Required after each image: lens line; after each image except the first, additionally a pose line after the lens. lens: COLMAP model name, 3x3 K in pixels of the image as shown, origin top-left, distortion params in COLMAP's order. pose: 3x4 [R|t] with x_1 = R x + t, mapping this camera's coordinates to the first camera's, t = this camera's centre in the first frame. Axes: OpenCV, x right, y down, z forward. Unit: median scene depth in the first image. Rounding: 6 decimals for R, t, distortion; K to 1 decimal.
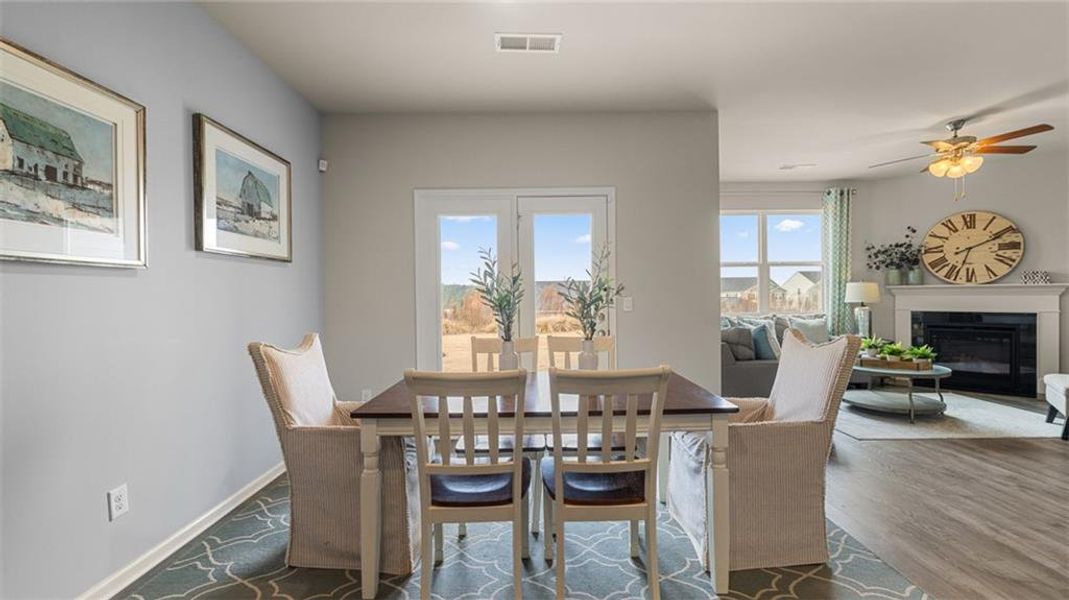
lens RADIAL K [[447.8, 0, 534.6], [0, 447.8, 298.6], [0, 0, 1]] dist [-0.000361, -0.000014]
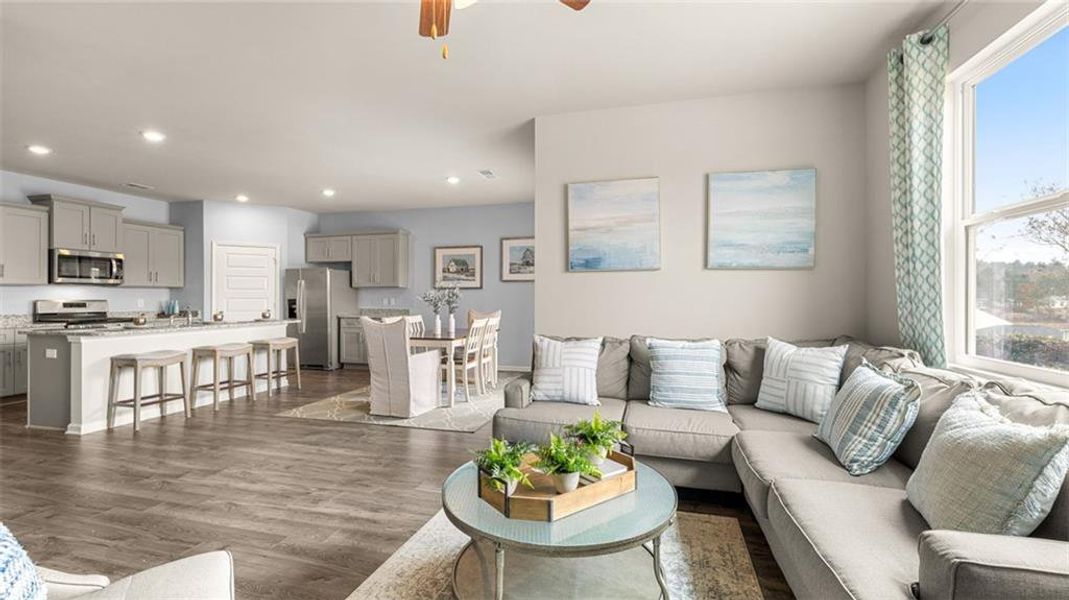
lens RADIAL K [[447.8, 0, 534.6], [0, 447.8, 298.6], [0, 0, 1]] dist [-0.000361, -0.000014]
pose [[-0.266829, 0.017302, -0.963589, 1.010255], [-0.005044, 0.999800, 0.019349, -0.022105], [0.963731, 0.010023, -0.266688, 0.925762]]
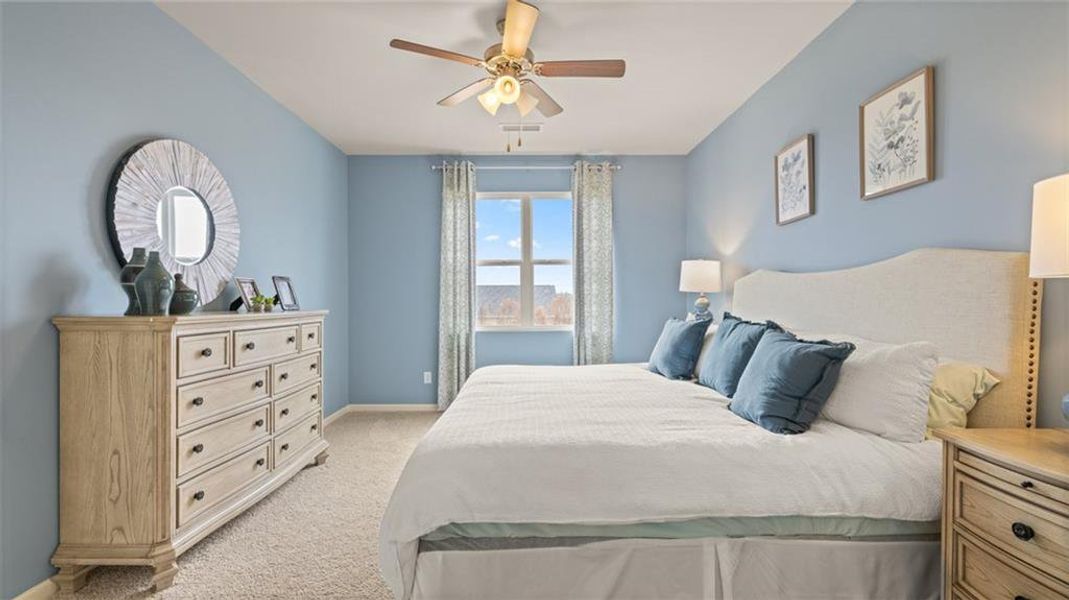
lens RADIAL K [[448.5, 0, 532.8], [0, 448.5, 303.0], [0, 0, 1]] dist [-0.000991, -0.000204]
pose [[0.999944, 0.010245, -0.002834, 0.642579], [-0.010234, 0.999941, 0.003610, -0.010910], [0.002870, -0.003581, 0.999989, 0.262973]]
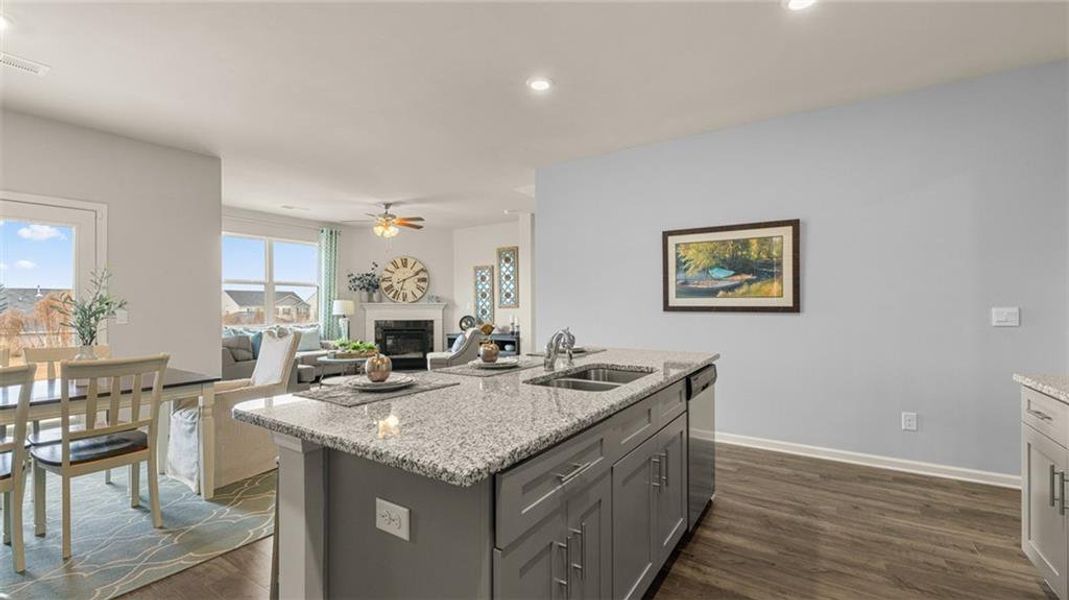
lens RADIAL K [[448.5, 0, 532.8], [0, 448.5, 303.0], [0, 0, 1]] dist [-0.000991, -0.000204]
pose [[0.565322, 0.013364, 0.824762, -0.083890], [0.005384, 0.999788, -0.019890, 0.003451], [-0.824853, 0.015685, 0.565130, -0.287285]]
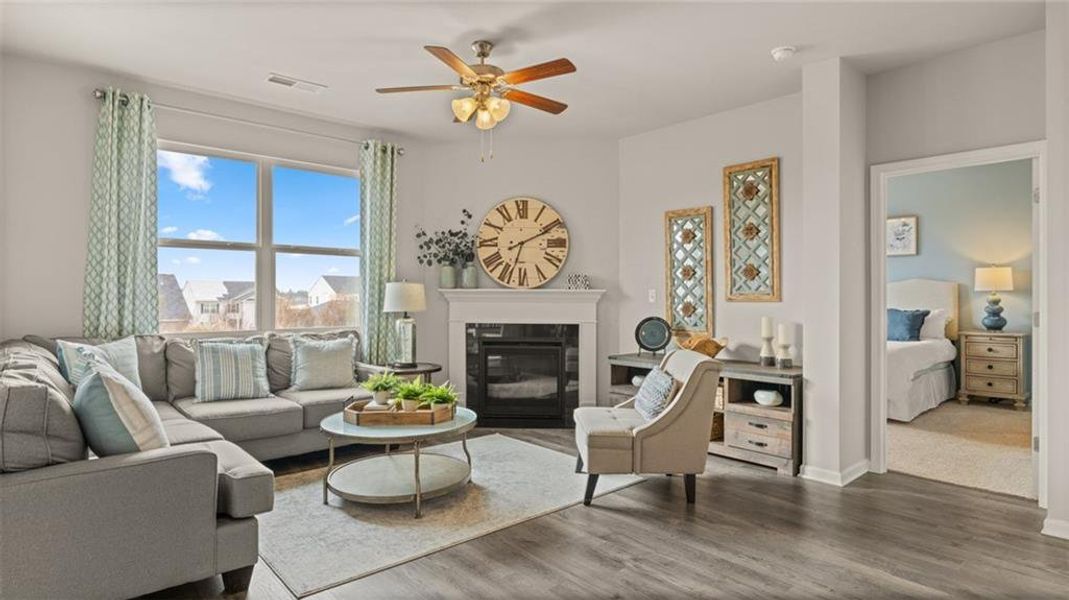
lens RADIAL K [[560.7, 0, 534.3], [0, 560.7, 298.0], [0, 0, 1]] dist [-0.003623, -0.000451]
pose [[0.752335, 0.009583, 0.658711, 0.357343], [-0.005221, 0.999950, -0.008585, -0.007350], [-0.658760, 0.003020, 0.752347, 0.255137]]
